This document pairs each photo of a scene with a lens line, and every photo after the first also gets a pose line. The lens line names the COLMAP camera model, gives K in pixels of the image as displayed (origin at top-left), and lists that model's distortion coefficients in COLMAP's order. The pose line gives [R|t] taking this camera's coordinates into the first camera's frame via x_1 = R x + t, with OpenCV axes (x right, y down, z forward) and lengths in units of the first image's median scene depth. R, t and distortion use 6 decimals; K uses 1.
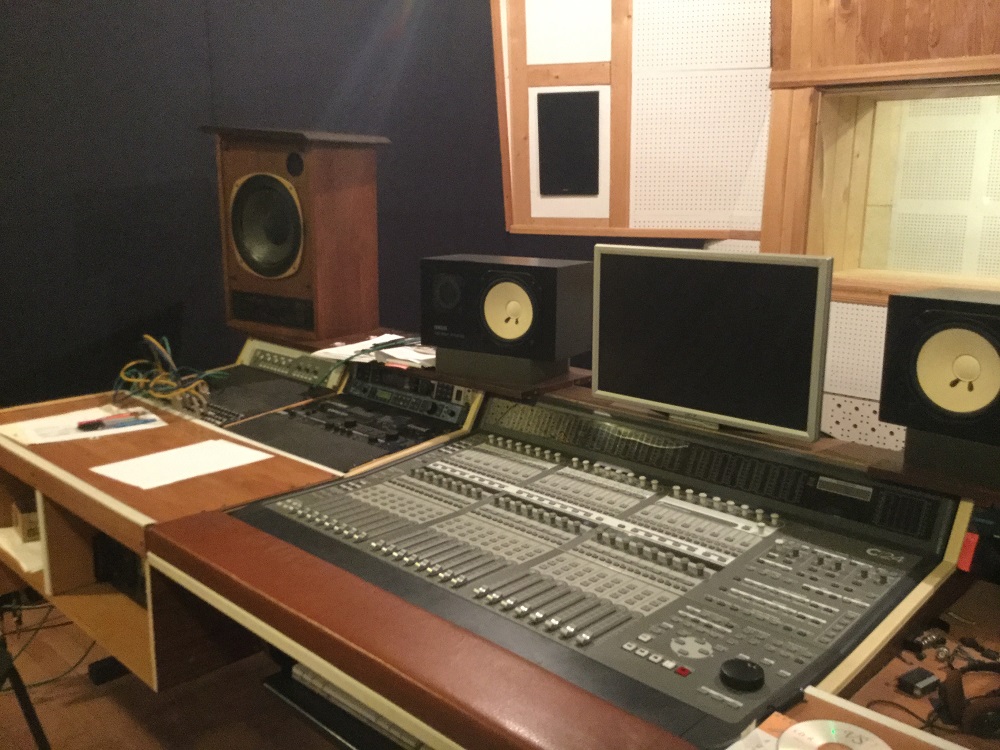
lens RADIAL K [[893.3, 0, 500.0], [0, 893.3, 375.0], [0, 0, 1]] dist [0.122058, -0.259438]
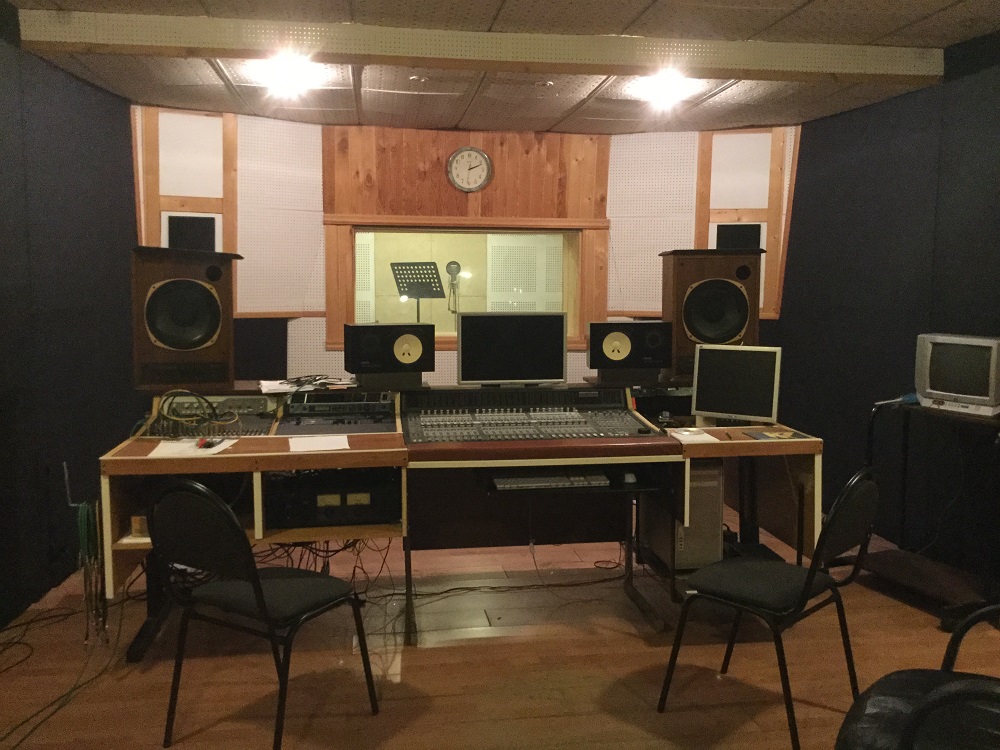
lens RADIAL K [[893.3, 0, 500.0], [0, 893.3, 375.0], [0, 0, 1]] dist [0.122058, -0.259438]
pose [[0.614557, -0.091201, 0.783583, -1.529968], [0.166421, 0.985929, -0.015771, 0.052995], [-0.771118, 0.140097, 0.621087, -0.390129]]
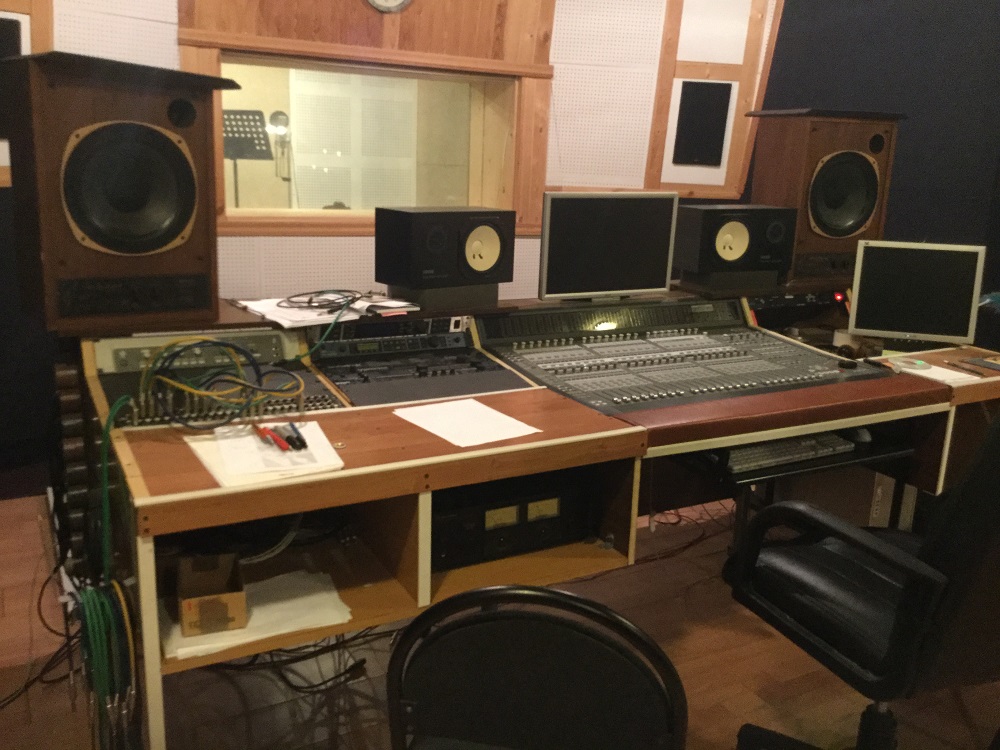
lens RADIAL K [[893.3, 0, 500.0], [0, 893.3, 375.0], [0, 0, 1]] dist [0.122058, -0.259438]
pose [[0.293518, -0.230800, 0.927674, -1.312829], [0.164494, 0.968137, 0.188821, -0.146062], [-0.941695, 0.097174, 0.322131, 0.640272]]
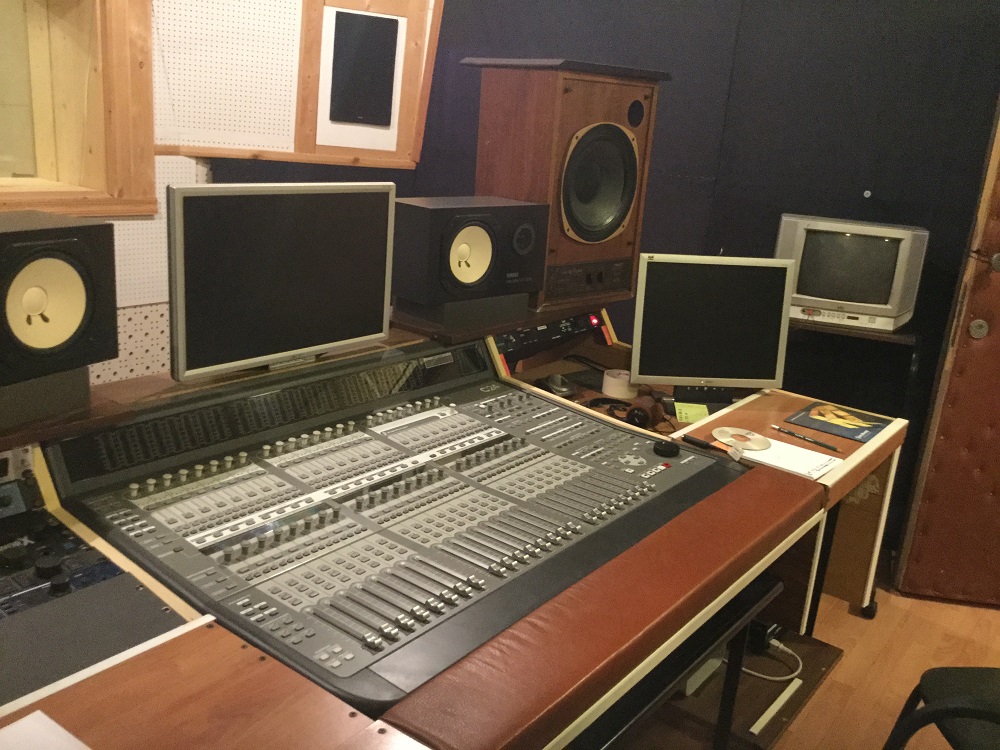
lens RADIAL K [[893.3, 0, 500.0], [0, 893.3, 375.0], [0, 0, 1]] dist [0.122058, -0.259438]
pose [[-0.112277, -0.290818, 0.950168, -0.700523], [0.130355, 0.943640, 0.304224, -0.191719], [-0.985090, 0.158016, -0.068039, 0.807797]]
